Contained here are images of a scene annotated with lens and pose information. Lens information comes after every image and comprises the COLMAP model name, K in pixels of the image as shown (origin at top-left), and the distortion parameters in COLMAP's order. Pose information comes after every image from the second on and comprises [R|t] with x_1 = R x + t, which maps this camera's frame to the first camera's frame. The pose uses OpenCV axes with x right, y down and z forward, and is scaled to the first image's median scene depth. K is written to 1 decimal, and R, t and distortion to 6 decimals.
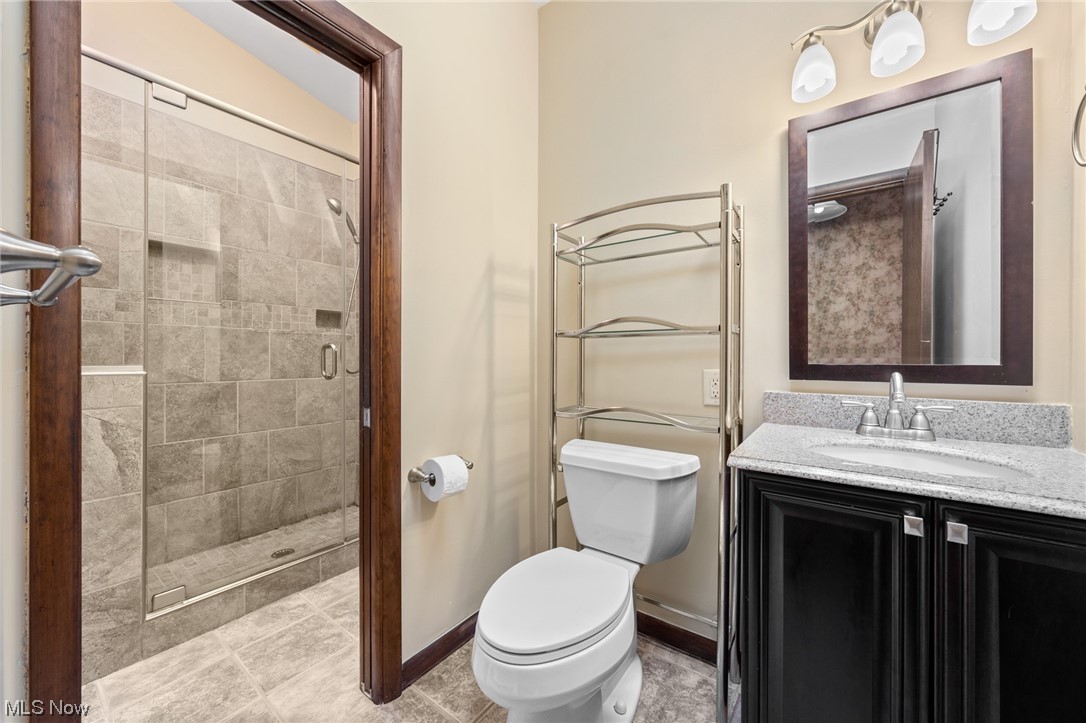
lens RADIAL K [[405.3, 0, 547.7], [0, 405.3, 357.9], [0, 0, 1]] dist [-0.001923, 0.000280]
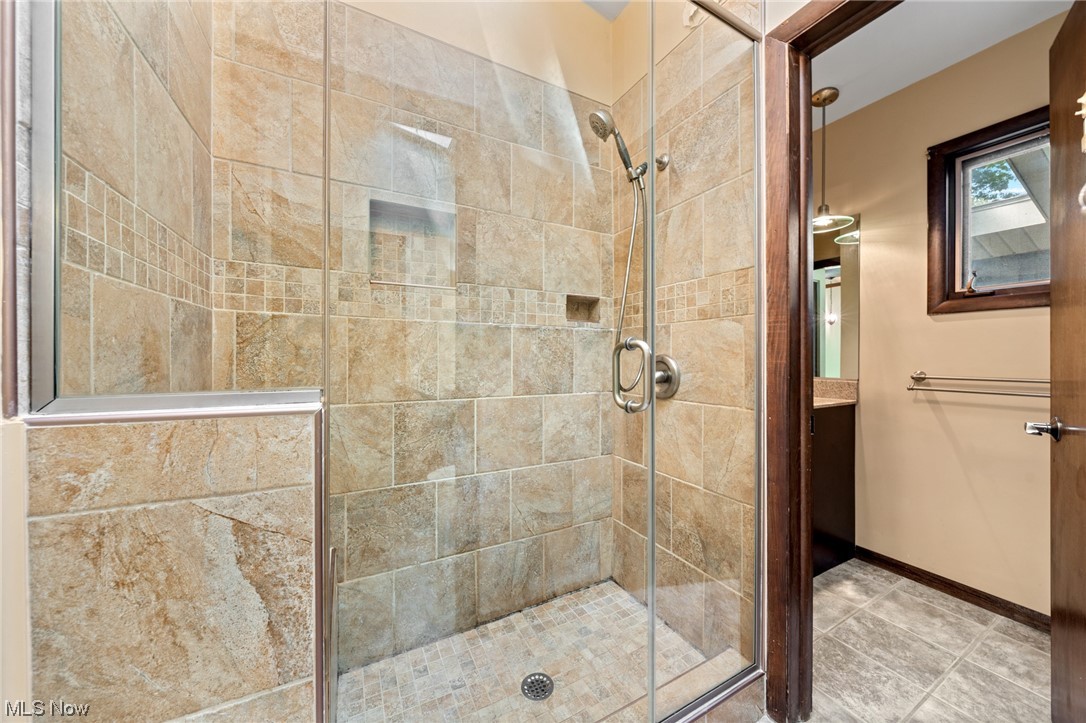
lens RADIAL K [[374.7, 0, 541.0], [0, 374.7, 359.6], [0, 0, 1]] dist [0.000564, -0.000066]
pose [[0.898960, -0.000419, -0.438030, -0.380493], [-0.000120, 0.999999, -0.001203, -0.009328], [0.438030, 0.001134, 0.898960, 0.468147]]
